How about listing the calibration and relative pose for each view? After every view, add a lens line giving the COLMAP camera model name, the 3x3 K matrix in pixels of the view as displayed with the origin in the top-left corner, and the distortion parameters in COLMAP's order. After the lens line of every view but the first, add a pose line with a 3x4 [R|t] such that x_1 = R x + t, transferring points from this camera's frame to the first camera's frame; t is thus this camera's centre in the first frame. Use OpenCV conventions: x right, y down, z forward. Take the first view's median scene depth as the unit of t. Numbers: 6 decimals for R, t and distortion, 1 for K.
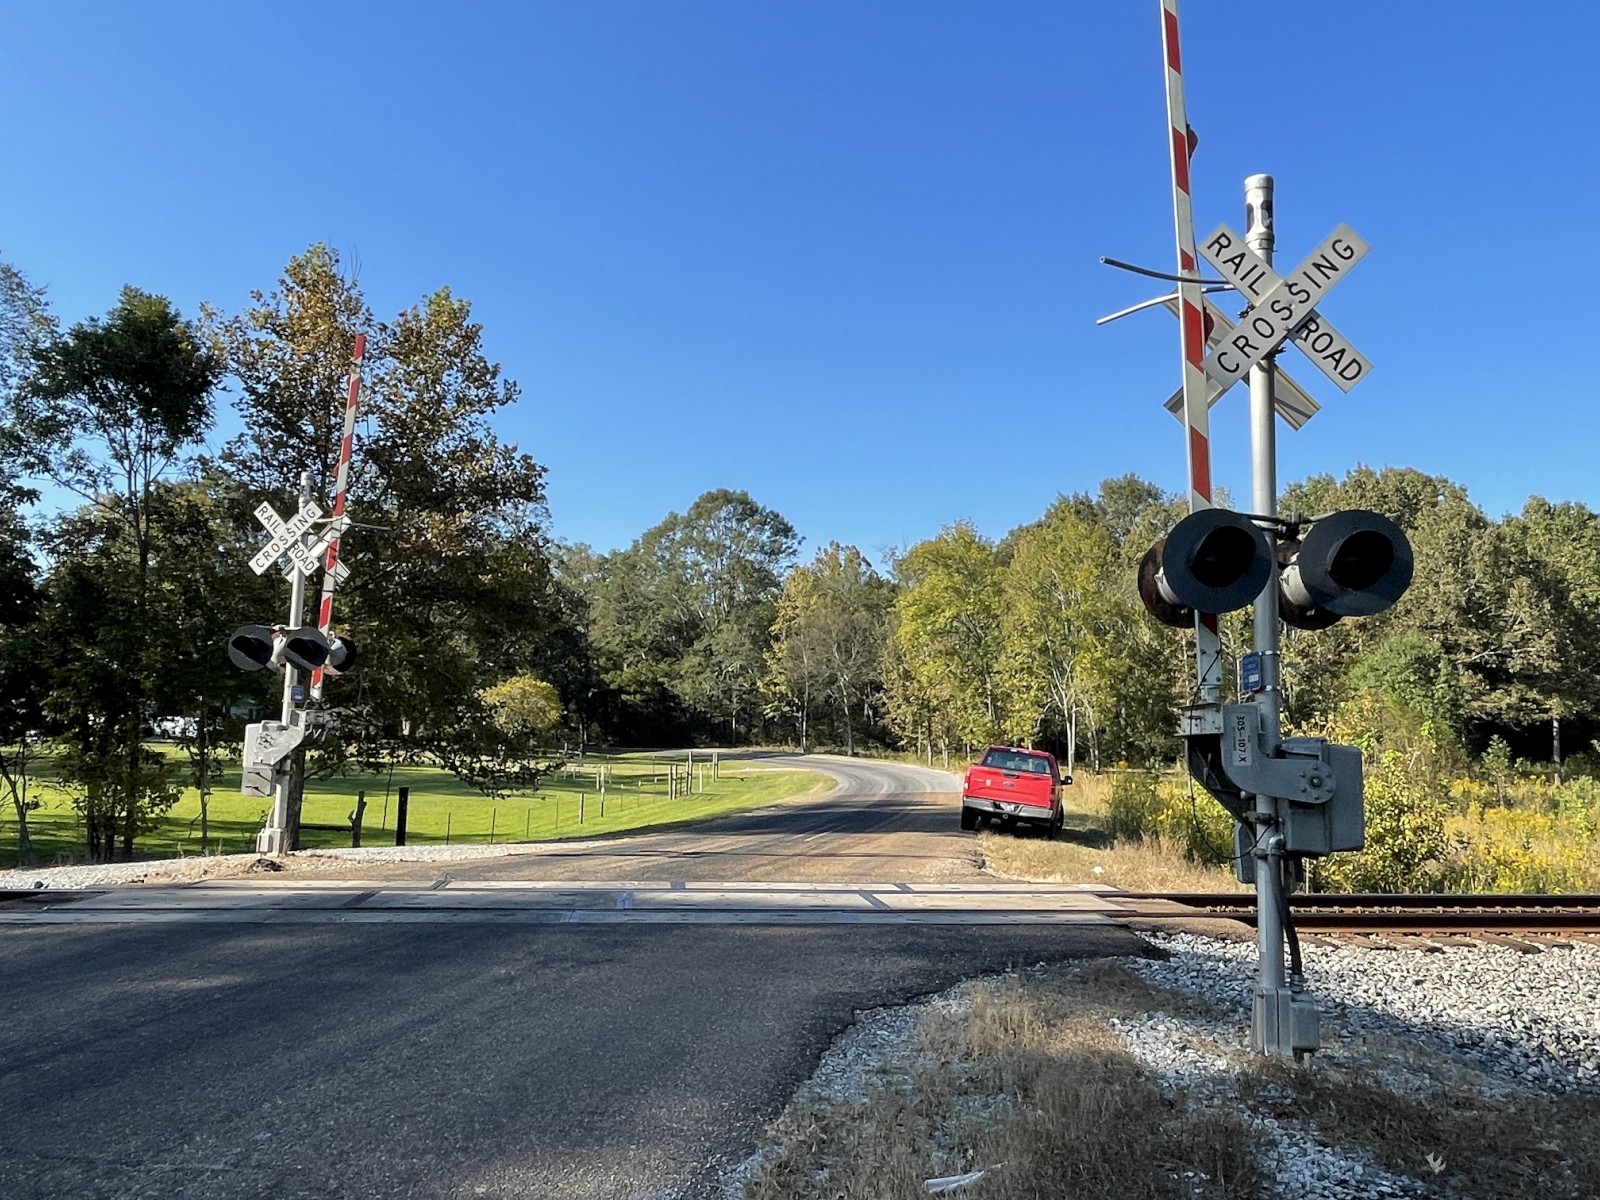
lens RADIAL K [[1209.6, 0, 807.2], [0, 1209.6, 603.2], [0, 0, 1]] dist [0.000826, -0.005419]
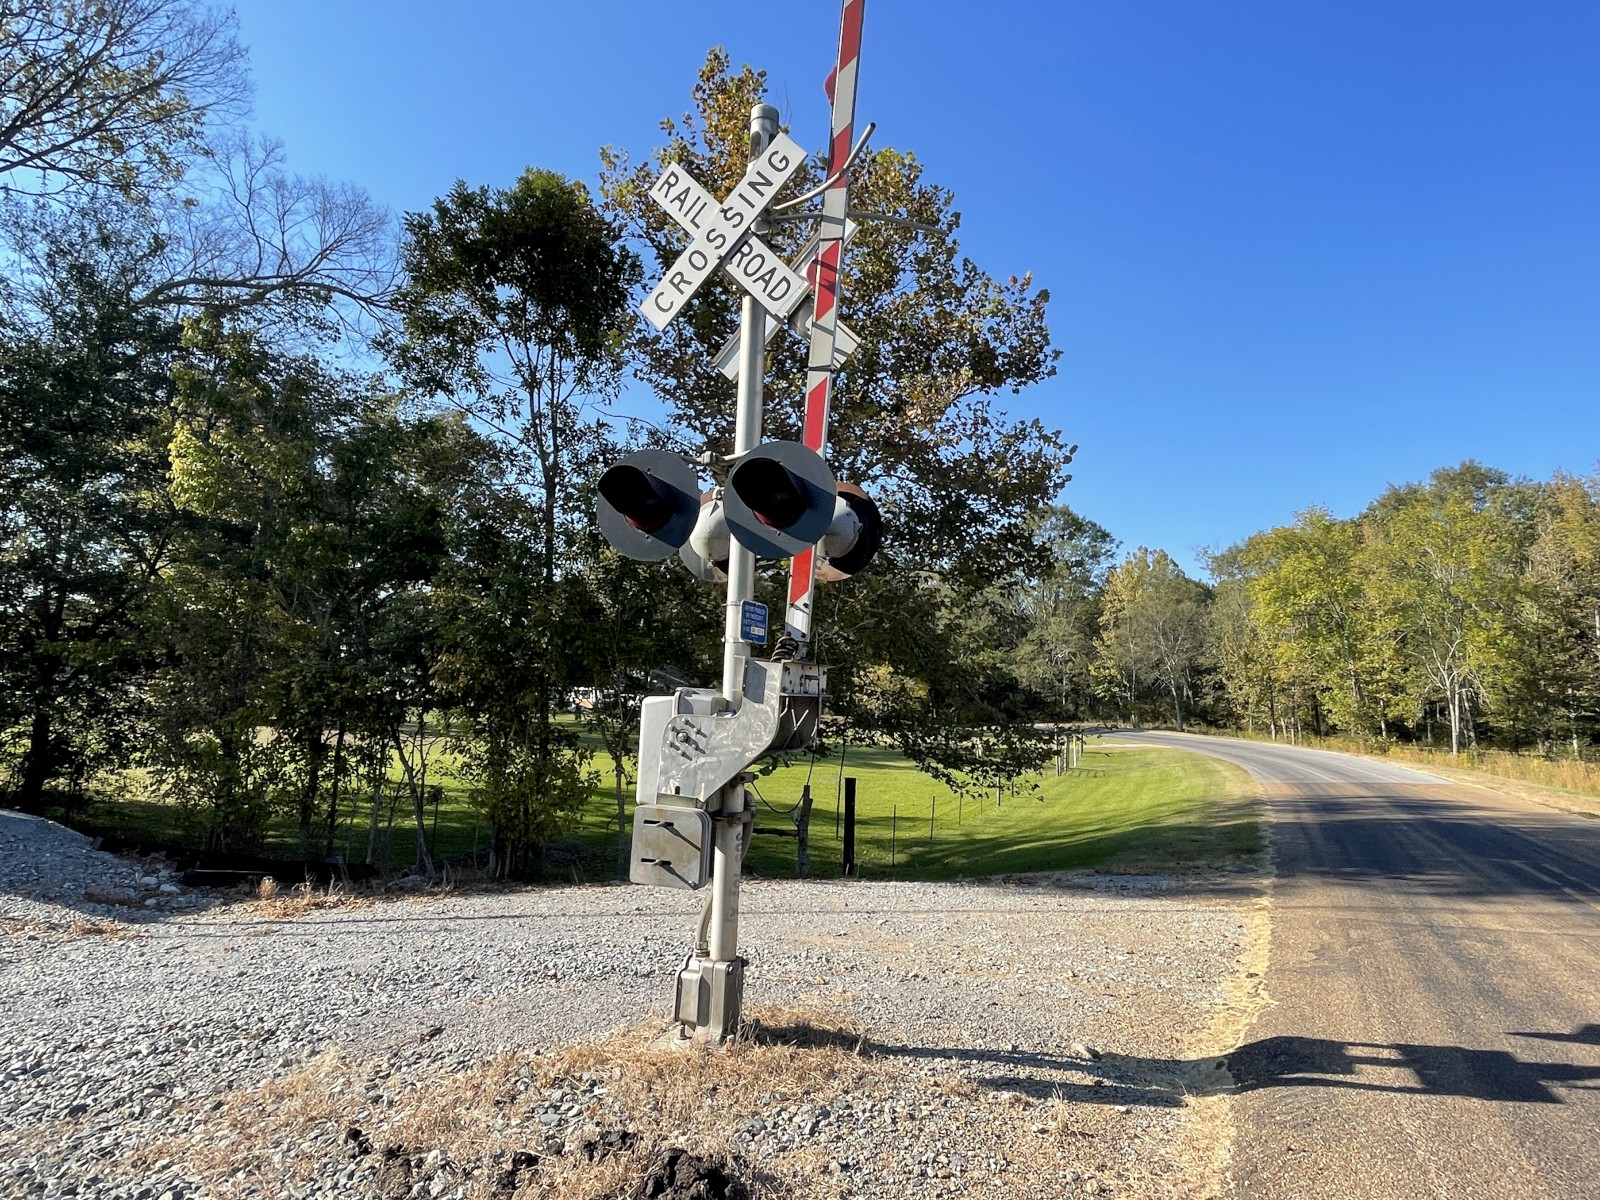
lens RADIAL K [[912.5, 0, 803.0], [0, 912.5, 607.4], [0, 0, 1]] dist [-0.002850, -0.000104]
pose [[0.954261, -0.024611, -0.297962, -0.052090], [0.023438, 0.999697, -0.007510, 0.012032], [0.298056, 0.000183, 0.954548, 0.117879]]
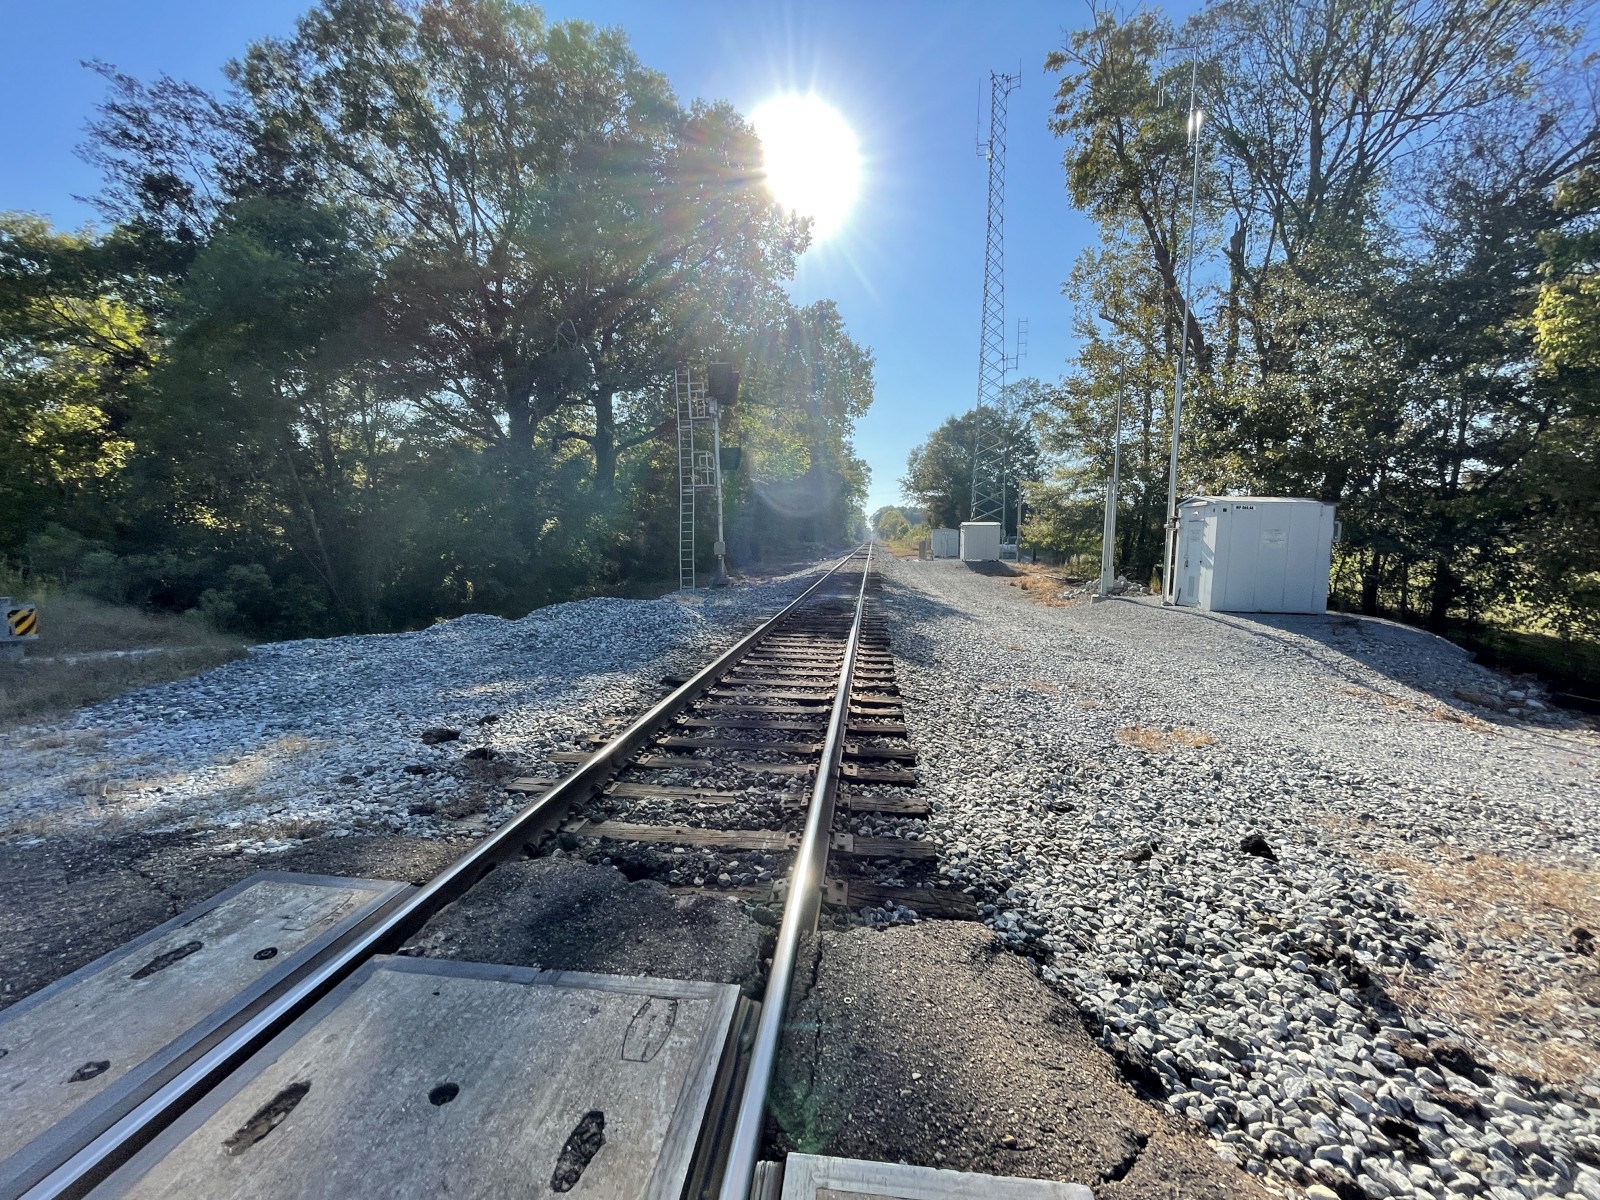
lens RADIAL K [[644.0, 0, 809.7], [0, 644.0, 606.4], [0, 0, 1]] dist [-0.002690, 0.000016]
pose [[-0.229120, 0.084711, -0.969705, -0.048995], [0.094649, 0.993424, 0.064420, 0.014328], [0.968786, -0.077022, -0.235631, 0.123805]]
